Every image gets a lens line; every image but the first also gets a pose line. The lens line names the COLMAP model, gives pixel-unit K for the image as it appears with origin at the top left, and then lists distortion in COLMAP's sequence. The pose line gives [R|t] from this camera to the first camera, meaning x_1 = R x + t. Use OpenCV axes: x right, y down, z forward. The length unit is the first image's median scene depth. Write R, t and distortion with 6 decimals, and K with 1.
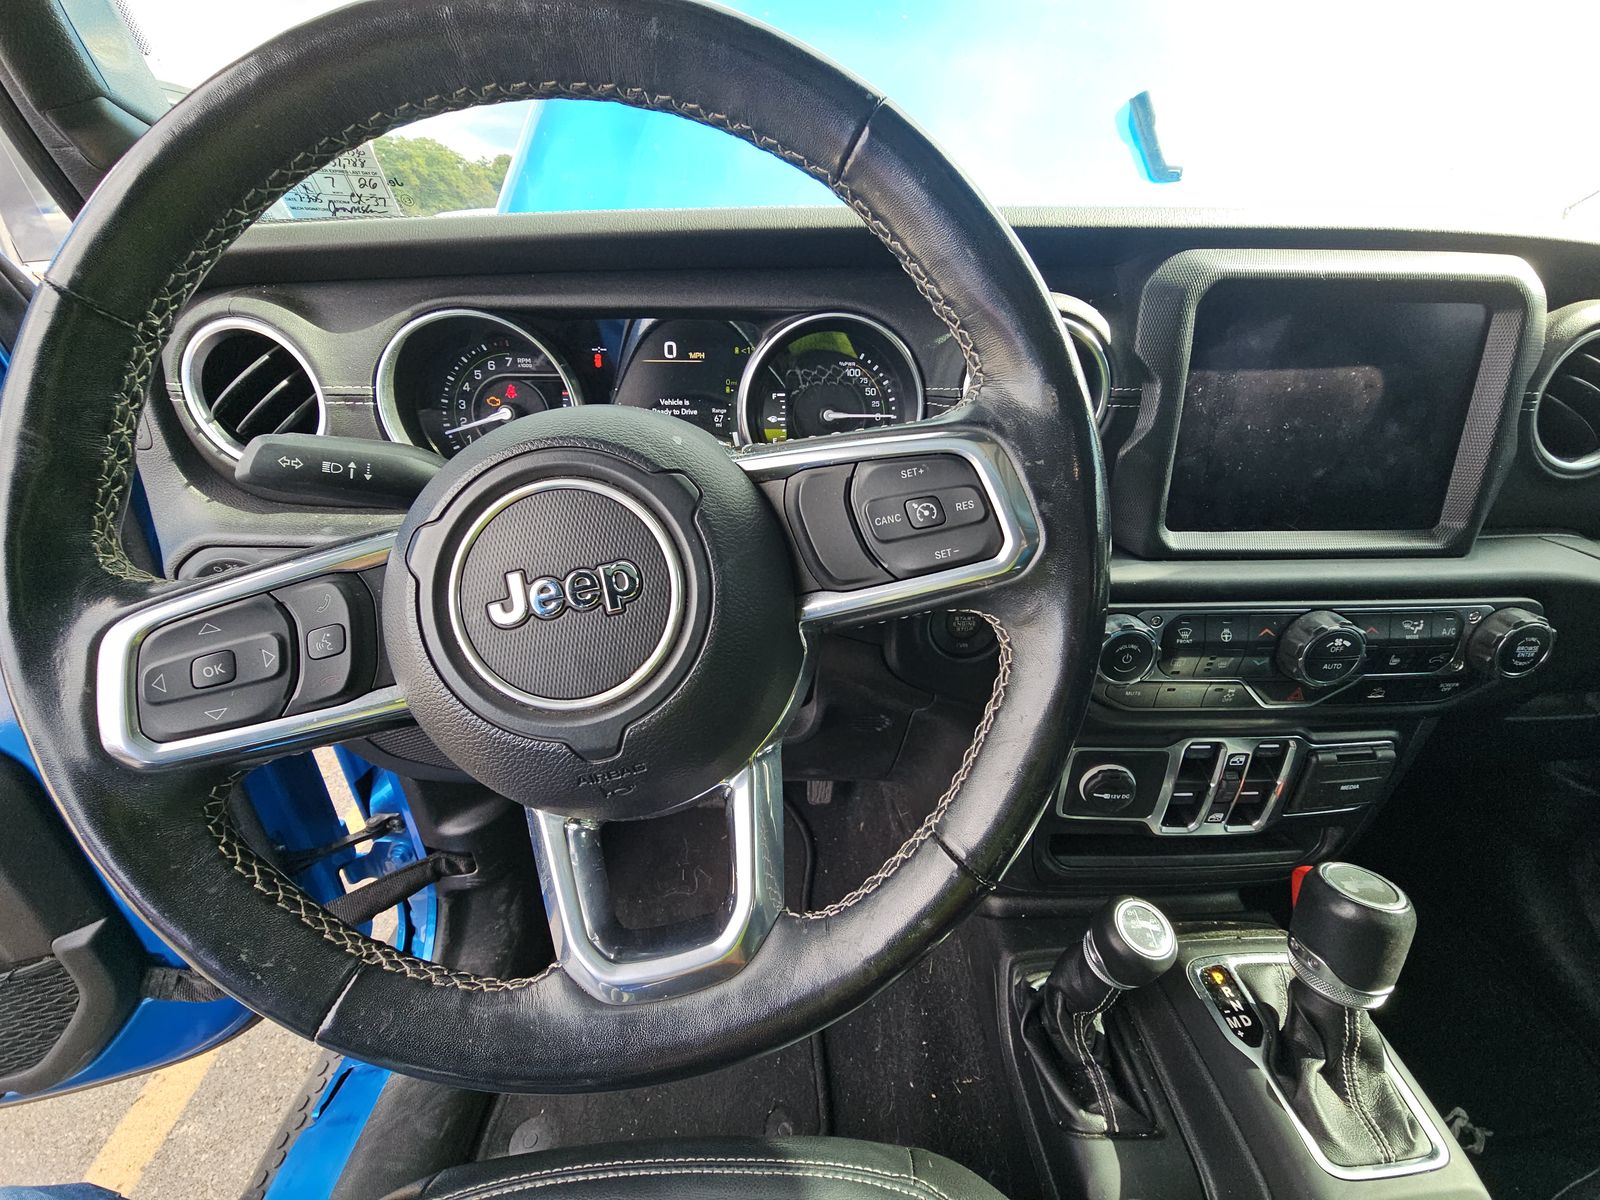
lens RADIAL K [[665.0, 0, 800.0], [0, 665.0, 600.0], [0, 0, 1]] dist [0.012076, -0.005517]
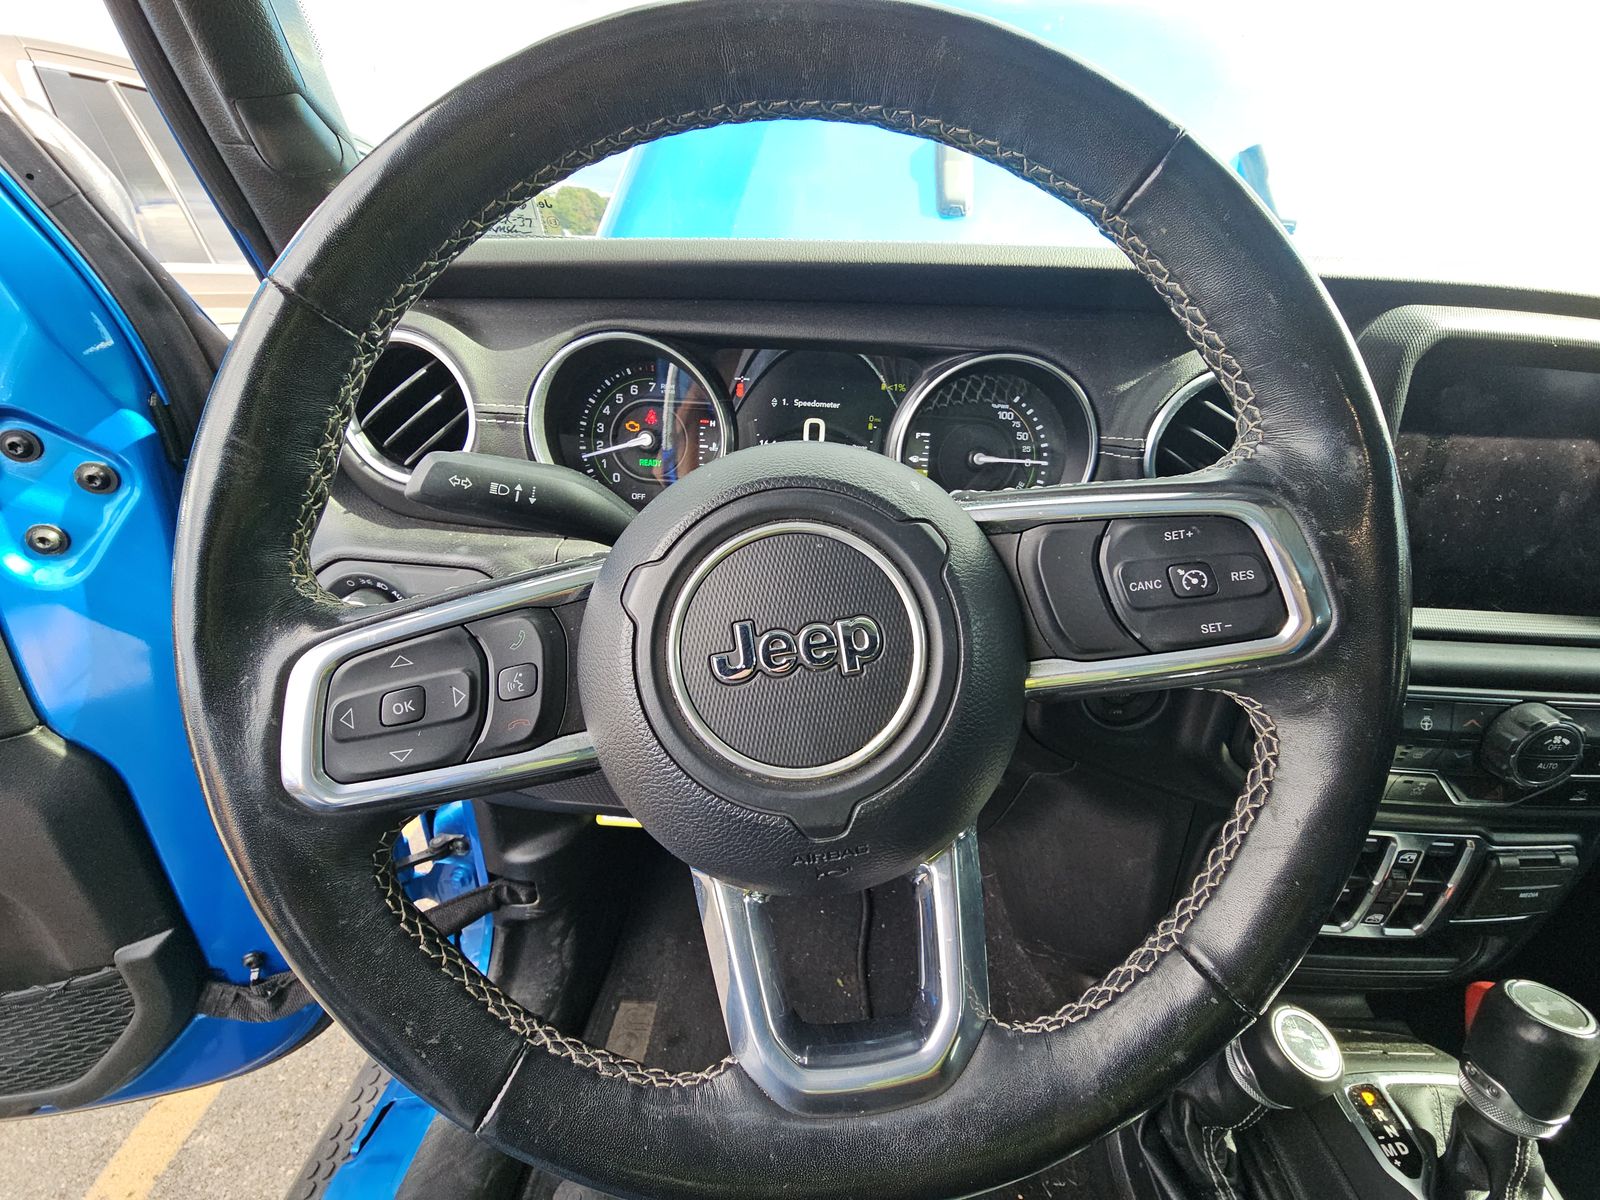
lens RADIAL K [[665.0, 0, 800.0], [0, 665.0, 600.0], [0, 0, 1]] dist [0.012076, -0.005517]
pose [[0.997505, 0.060764, -0.035952, -0.190571], [-0.062279, 0.997147, -0.042653, -0.022463], [0.033258, 0.044785, 0.998443, 0.059028]]
